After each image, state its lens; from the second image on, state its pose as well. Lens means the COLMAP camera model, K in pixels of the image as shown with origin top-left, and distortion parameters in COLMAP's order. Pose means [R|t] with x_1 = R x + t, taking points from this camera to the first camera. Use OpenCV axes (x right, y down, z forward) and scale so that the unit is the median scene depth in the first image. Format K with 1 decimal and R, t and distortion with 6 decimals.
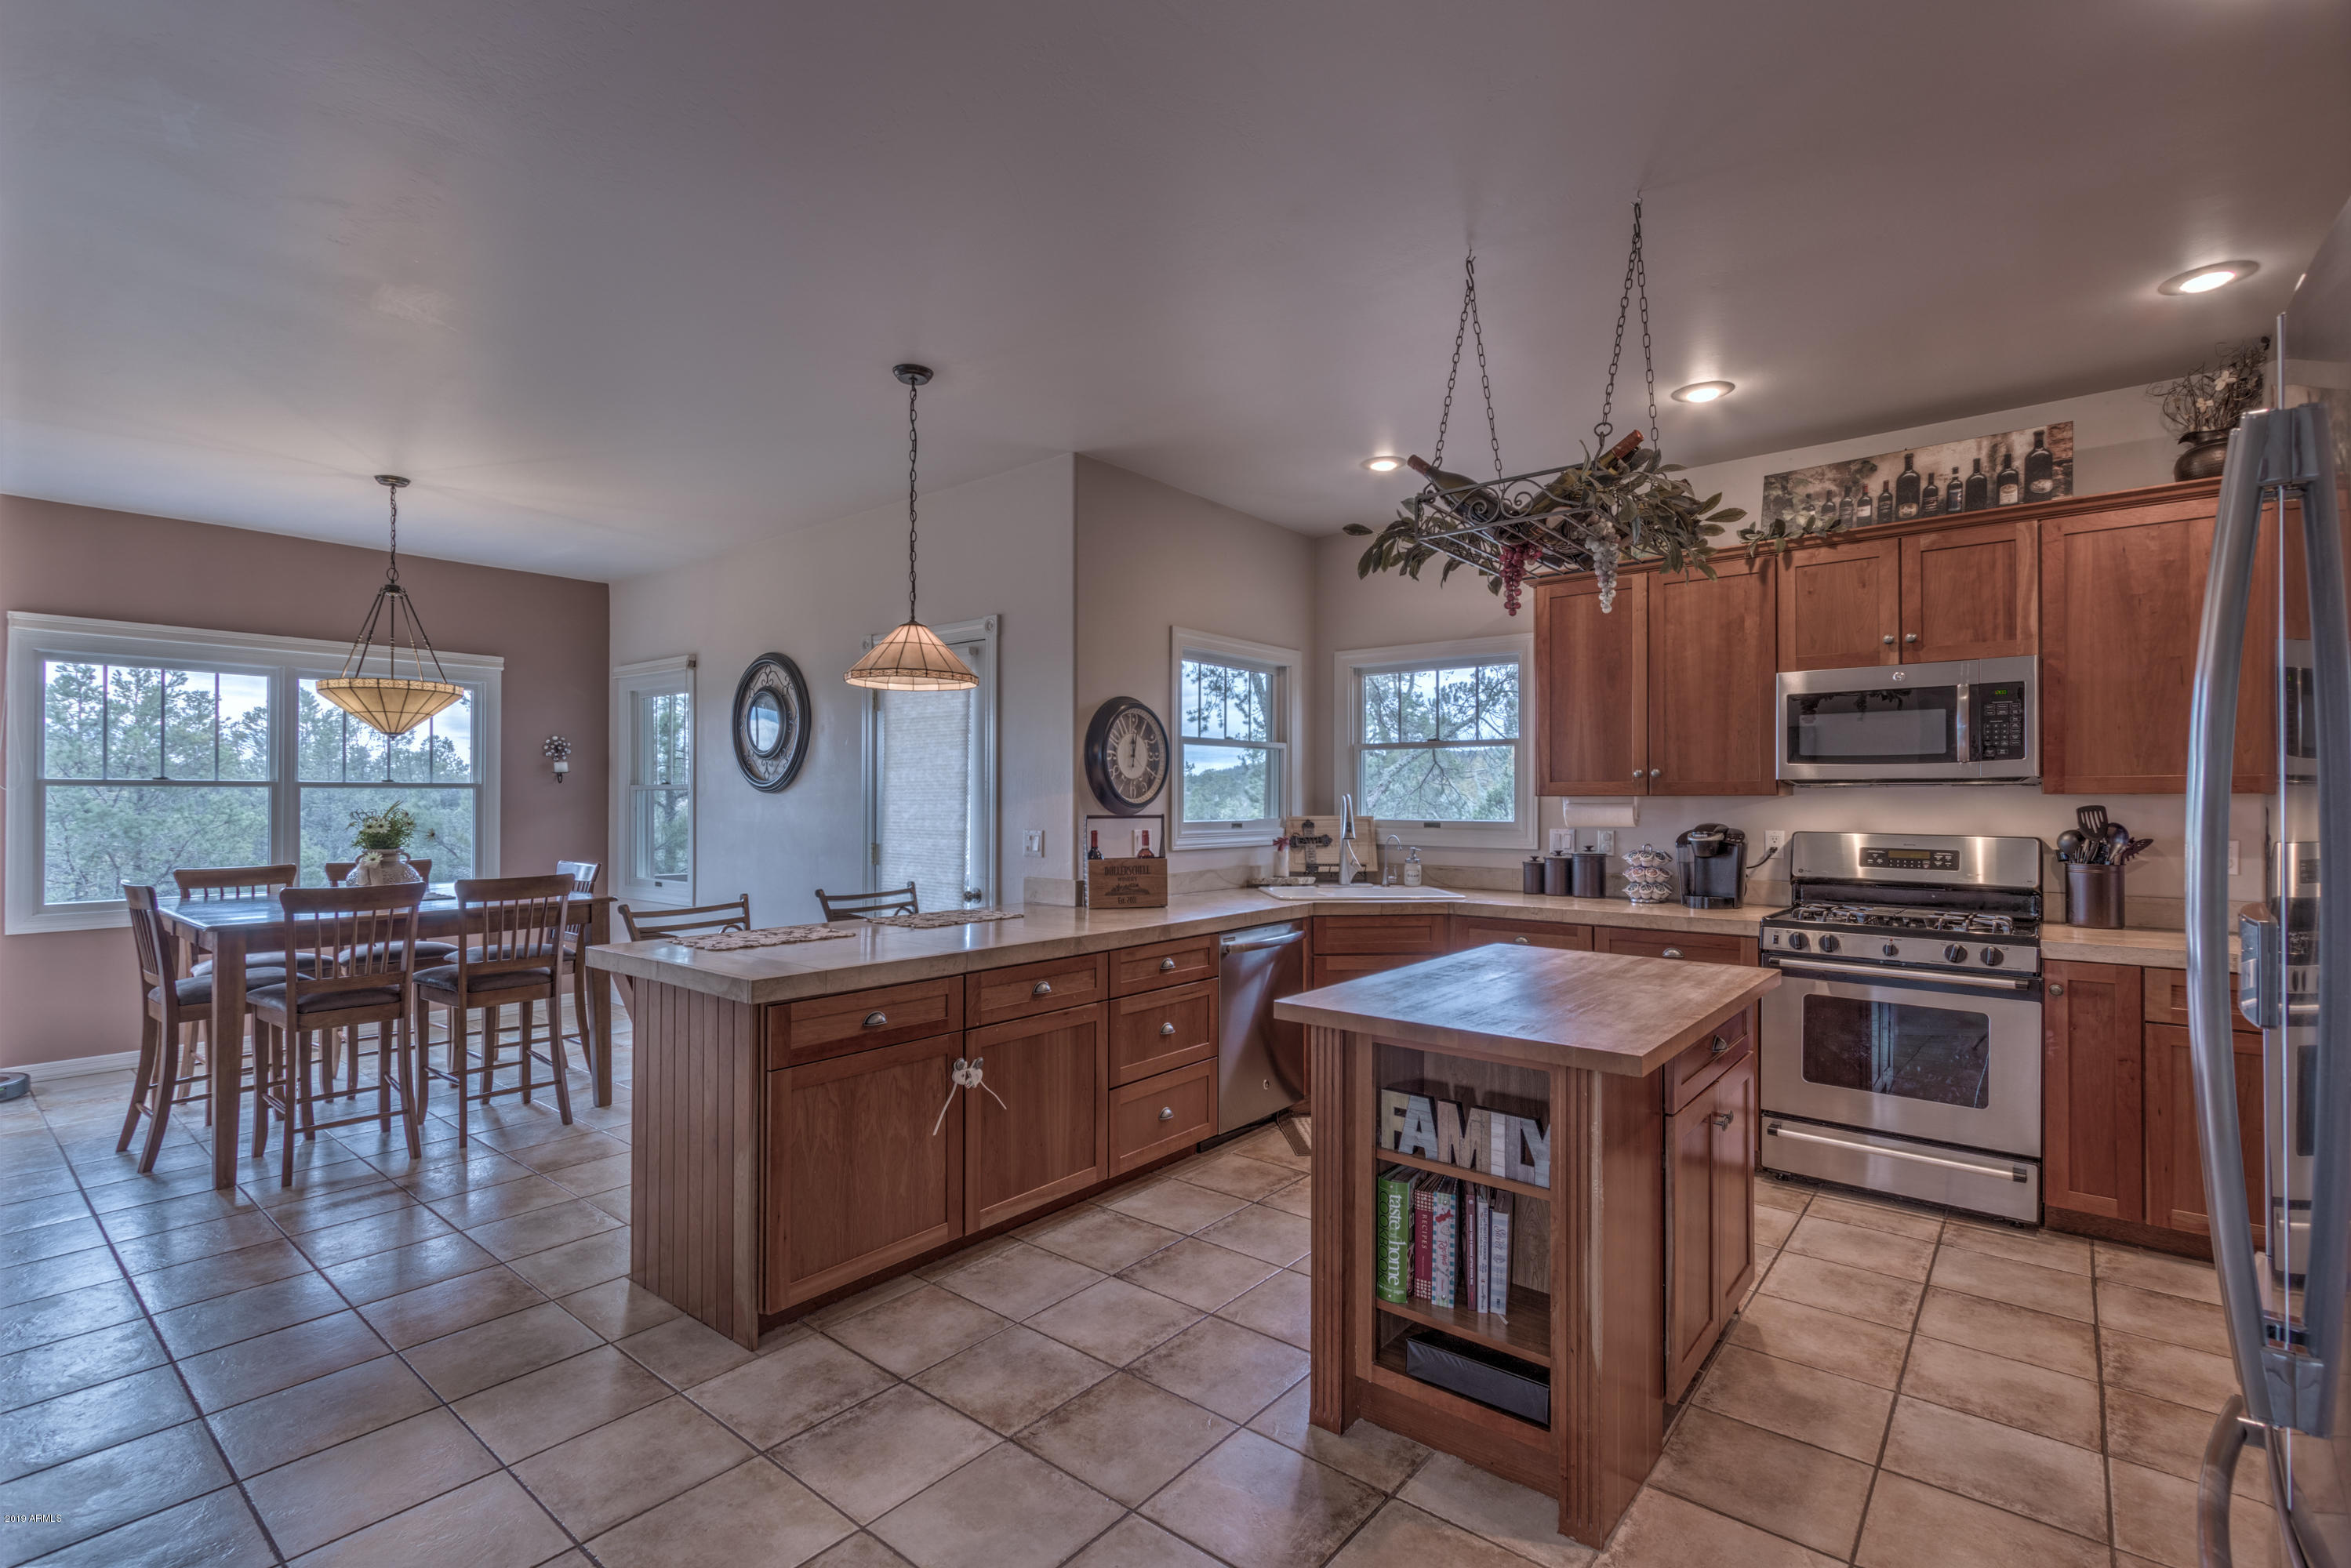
lens RADIAL K [[1078.3, 0, 1153.1], [0, 1078.3, 789.6], [0, 0, 1]] dist [0.001877, -0.001756]
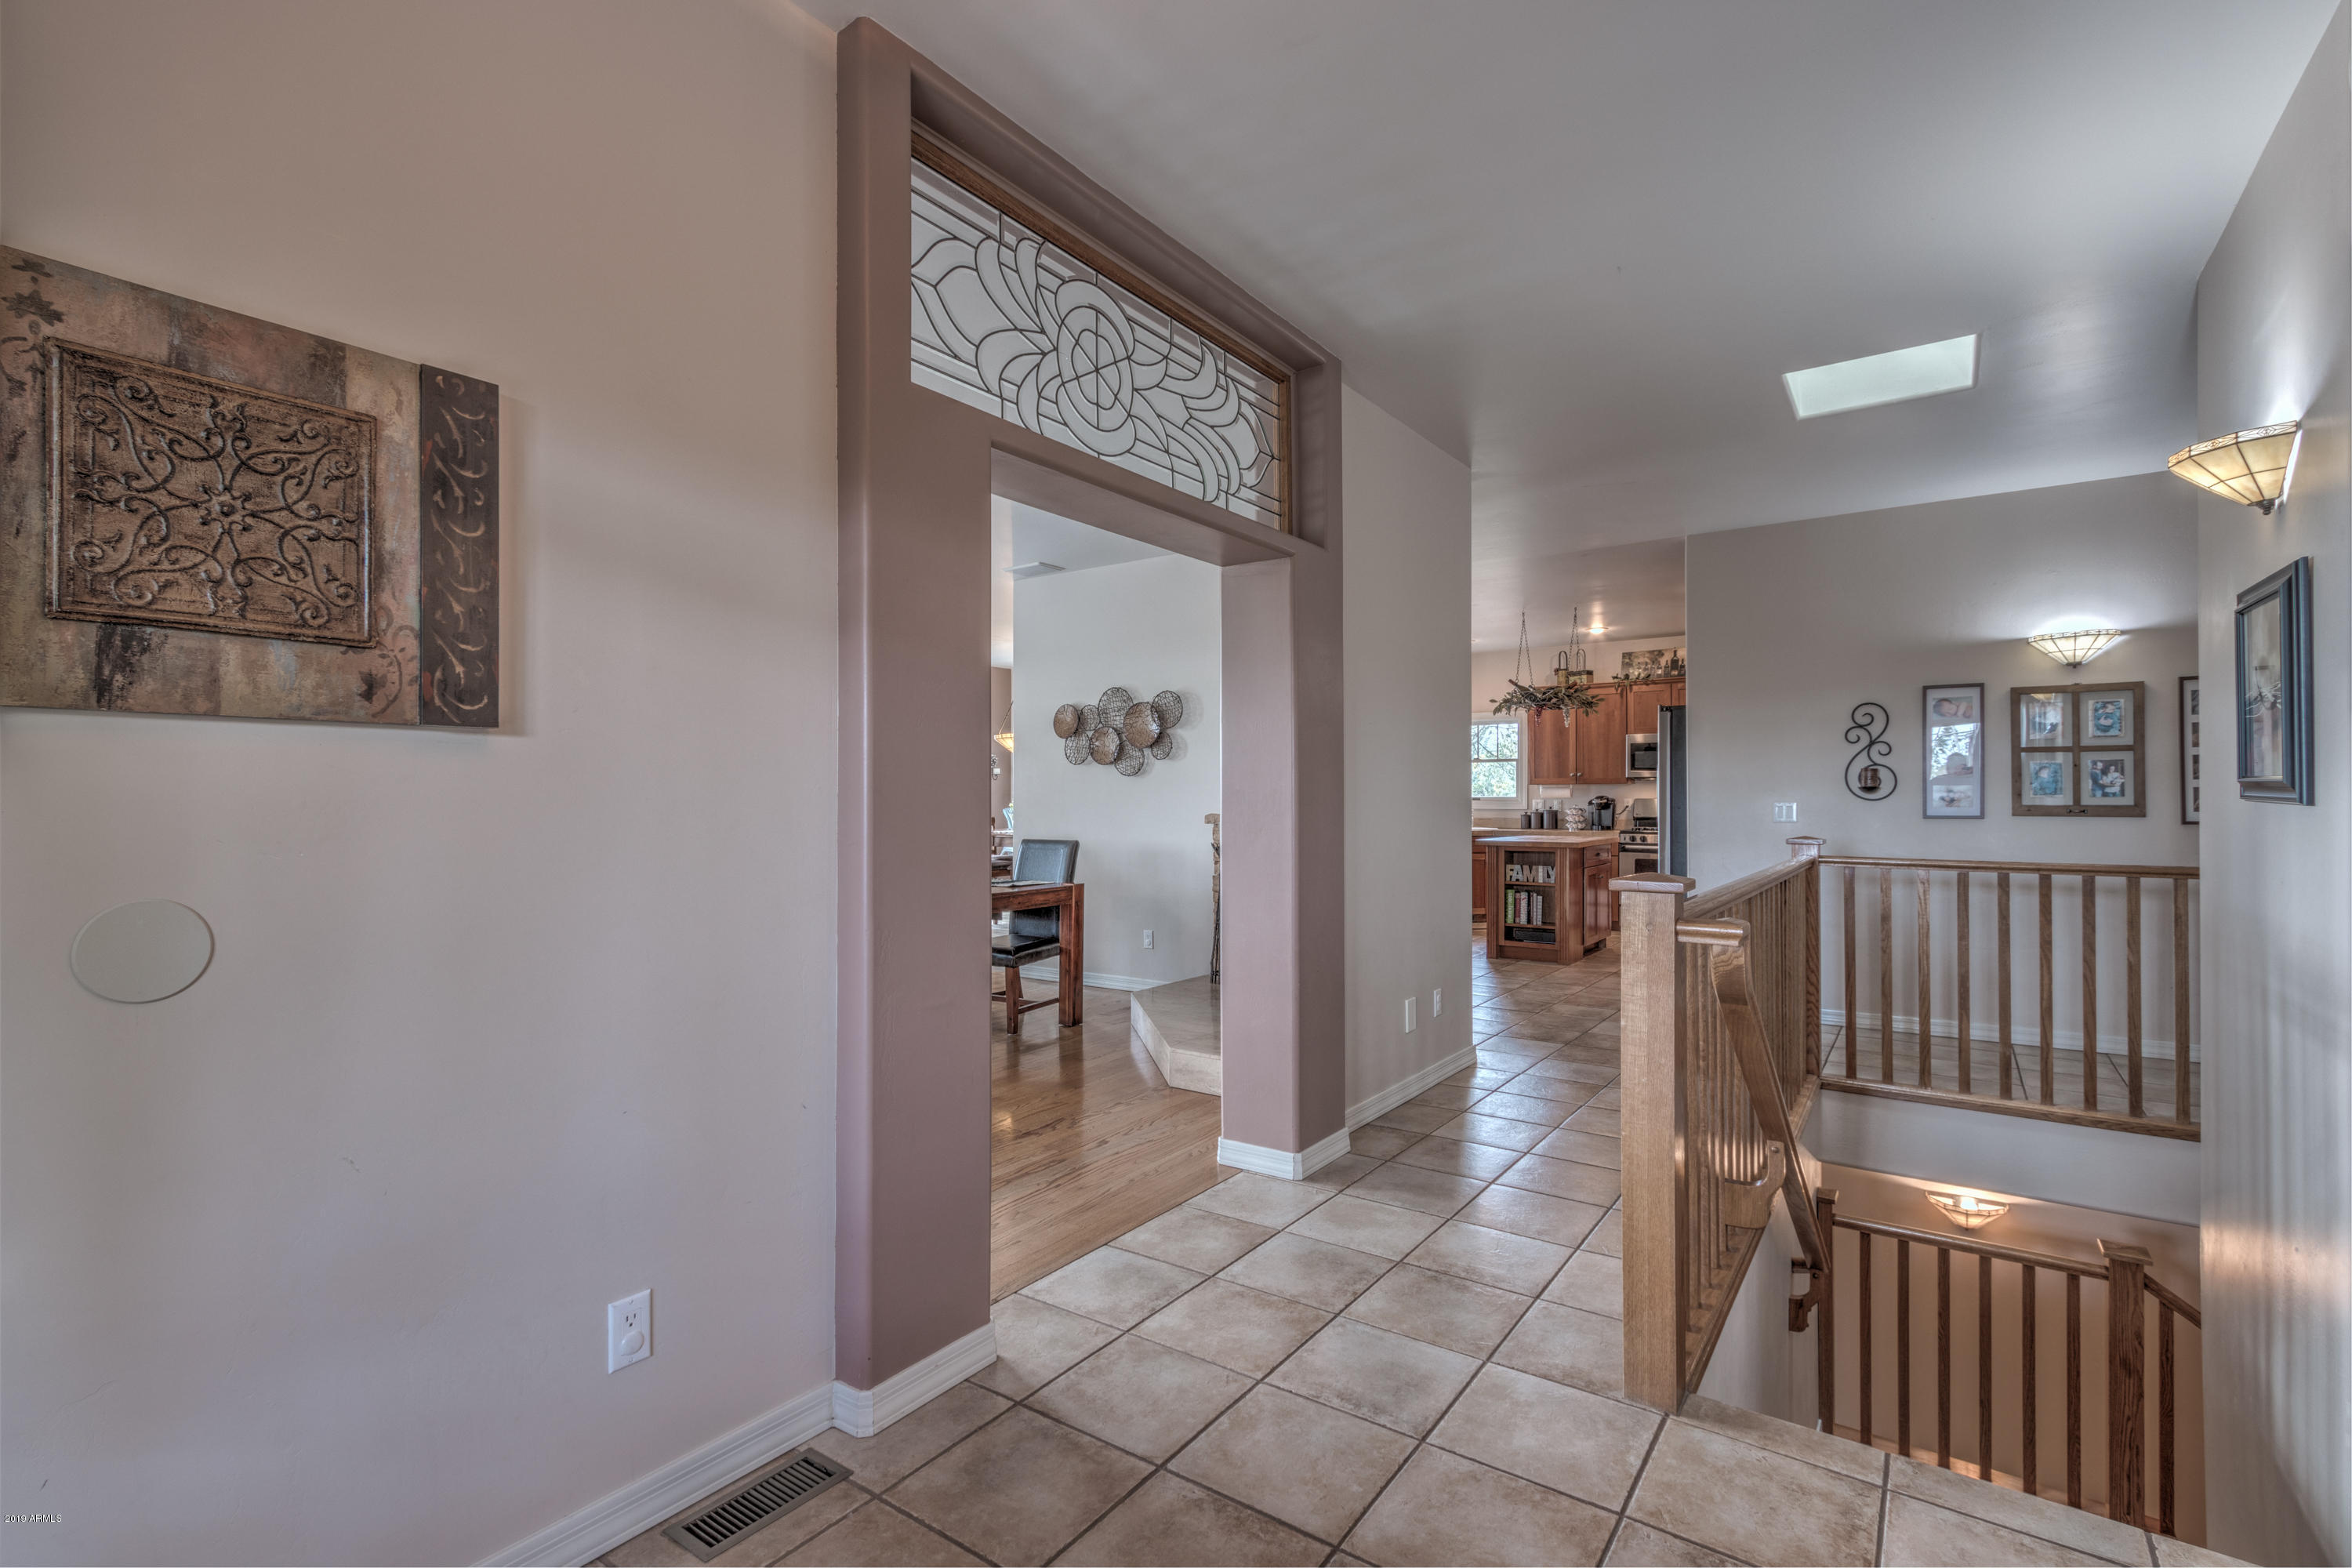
lens RADIAL K [[1078.8, 0, 1164.7], [0, 1078.8, 781.9], [0, 0, 1]] dist [0.001877, -0.001756]
pose [[0.997280, -0.000213, 0.073703, -0.725221], [0.000563, 0.999989, -0.004730, 0.013624], [-0.073701, 0.004759, 0.997269, -1.524522]]
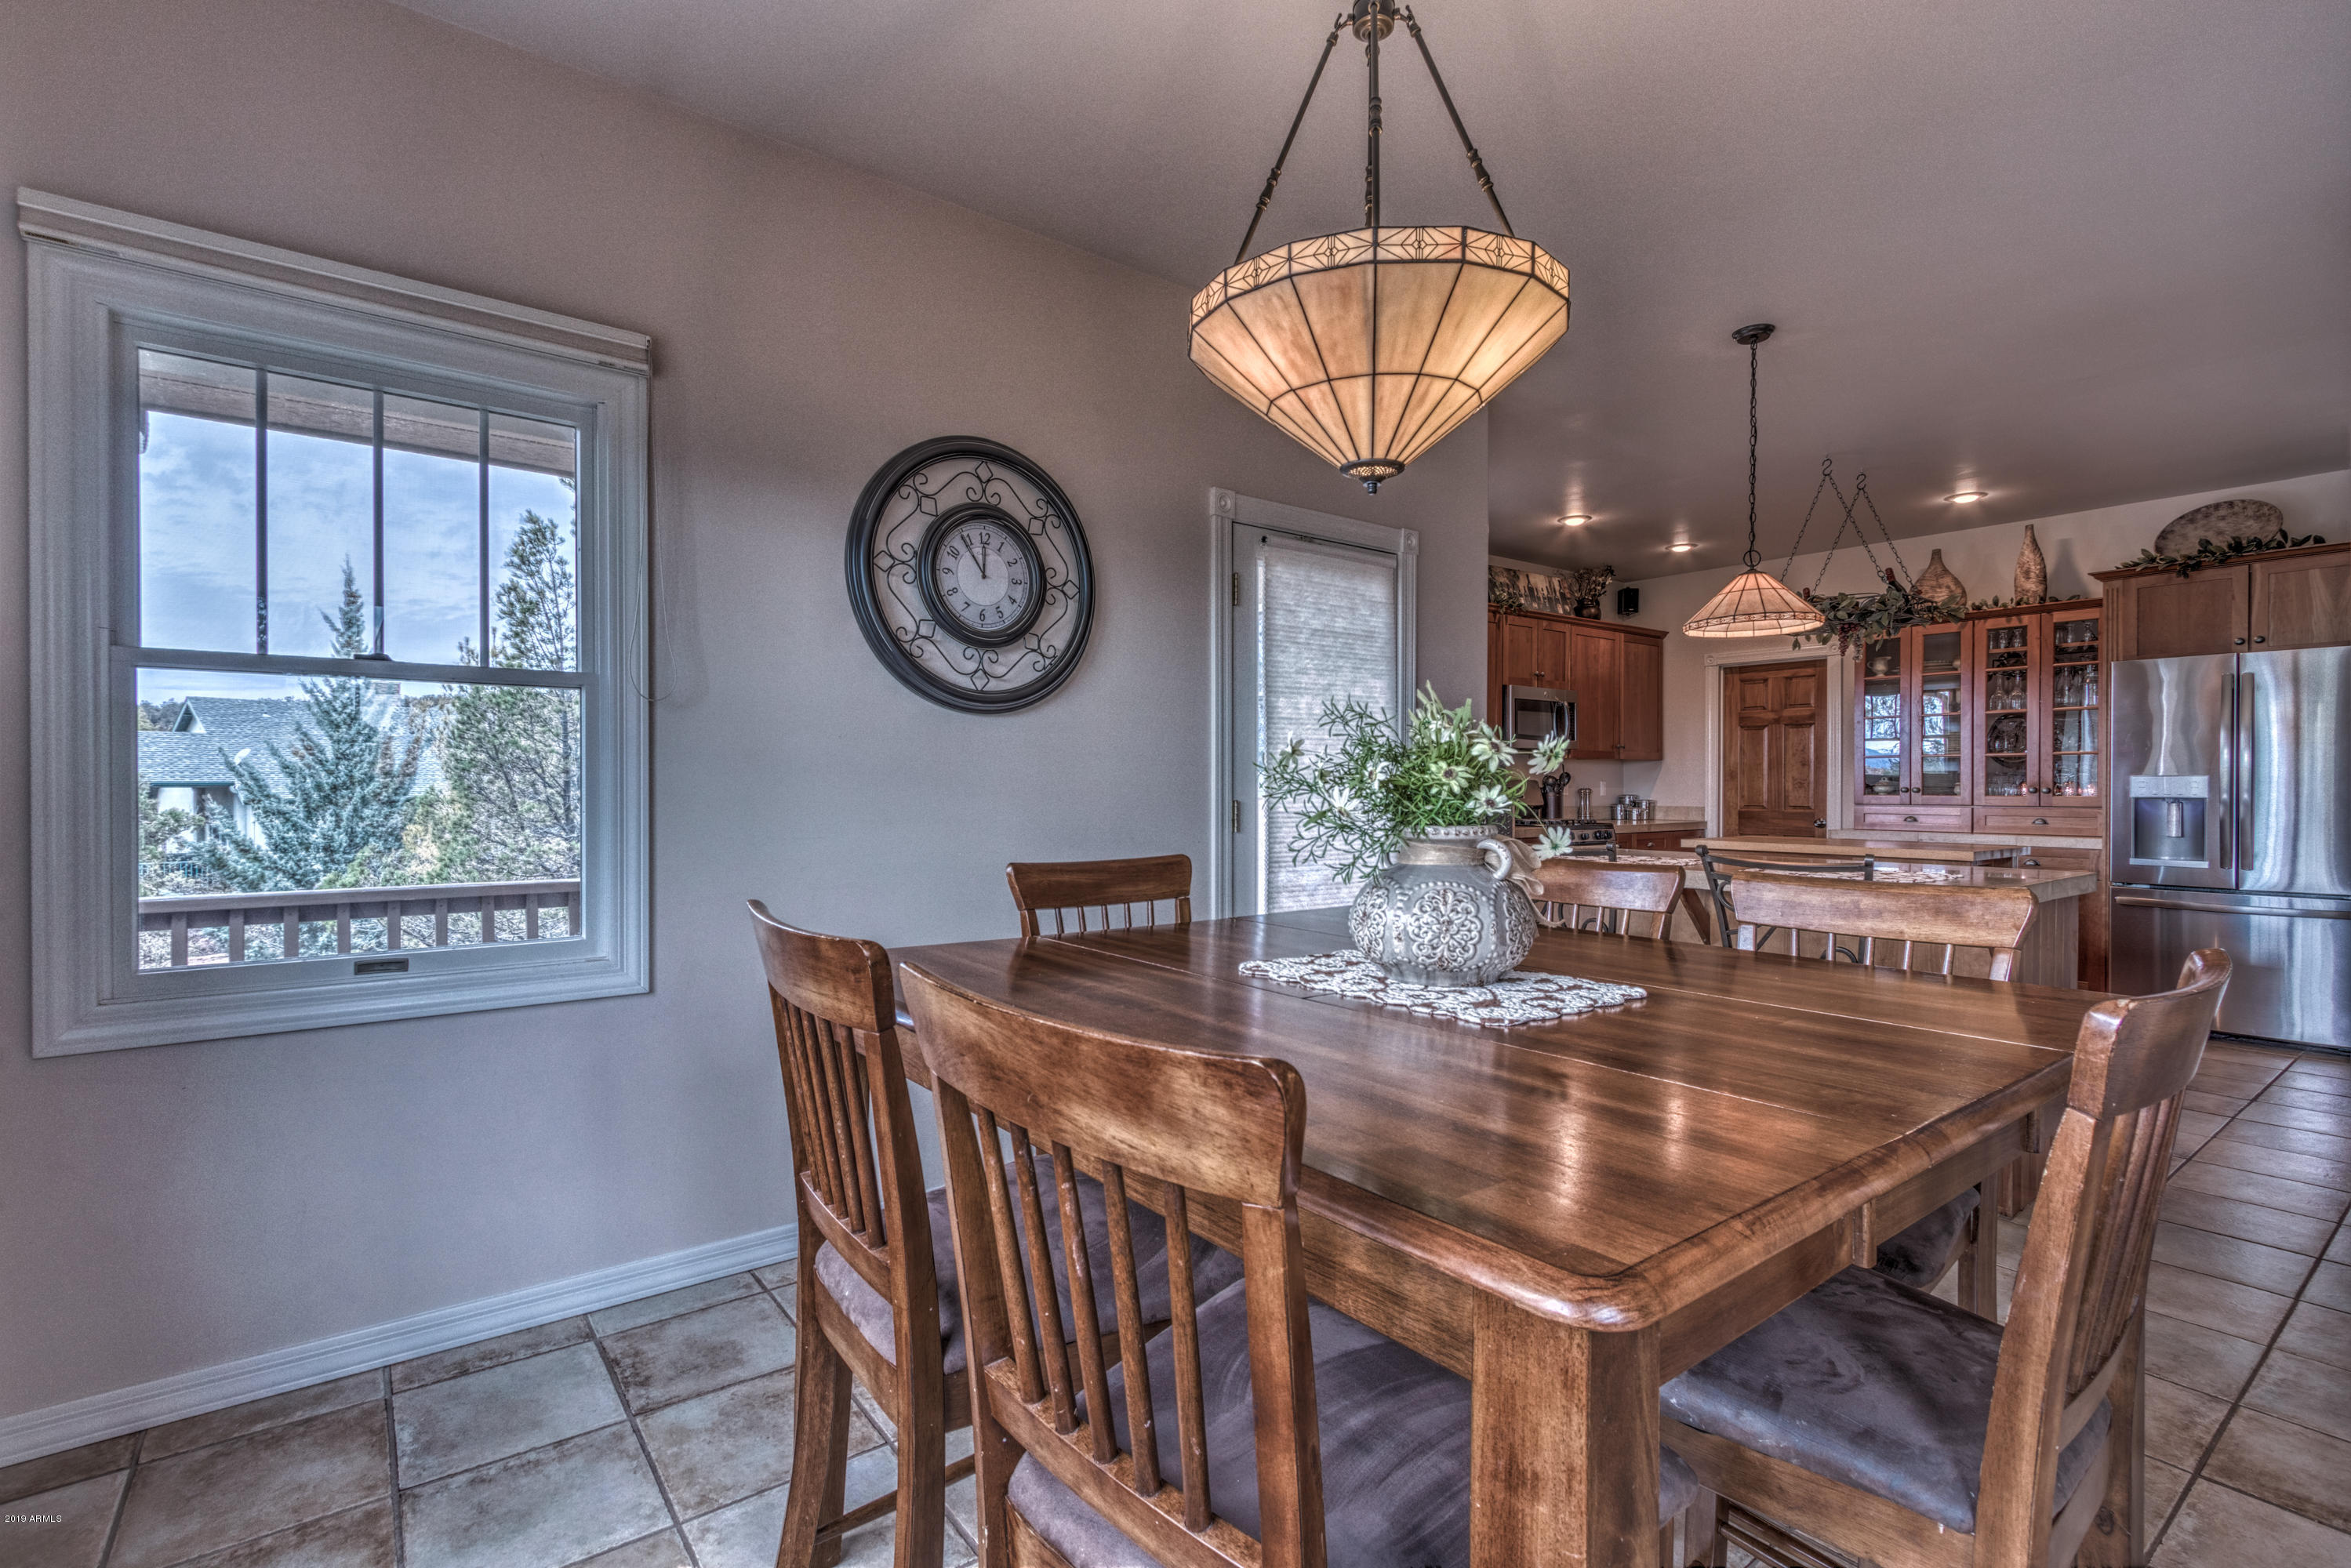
lens RADIAL K [[1078.3, 0, 1163.7], [0, 1078.3, 798.7], [0, 0, 1]] dist [0.001877, -0.001756]
pose [[0.216762, -0.012361, 0.976146, -1.282241], [-0.008389, 0.999859, 0.014524, 0.053557], [-0.976188, -0.011337, 0.216628, 1.234554]]
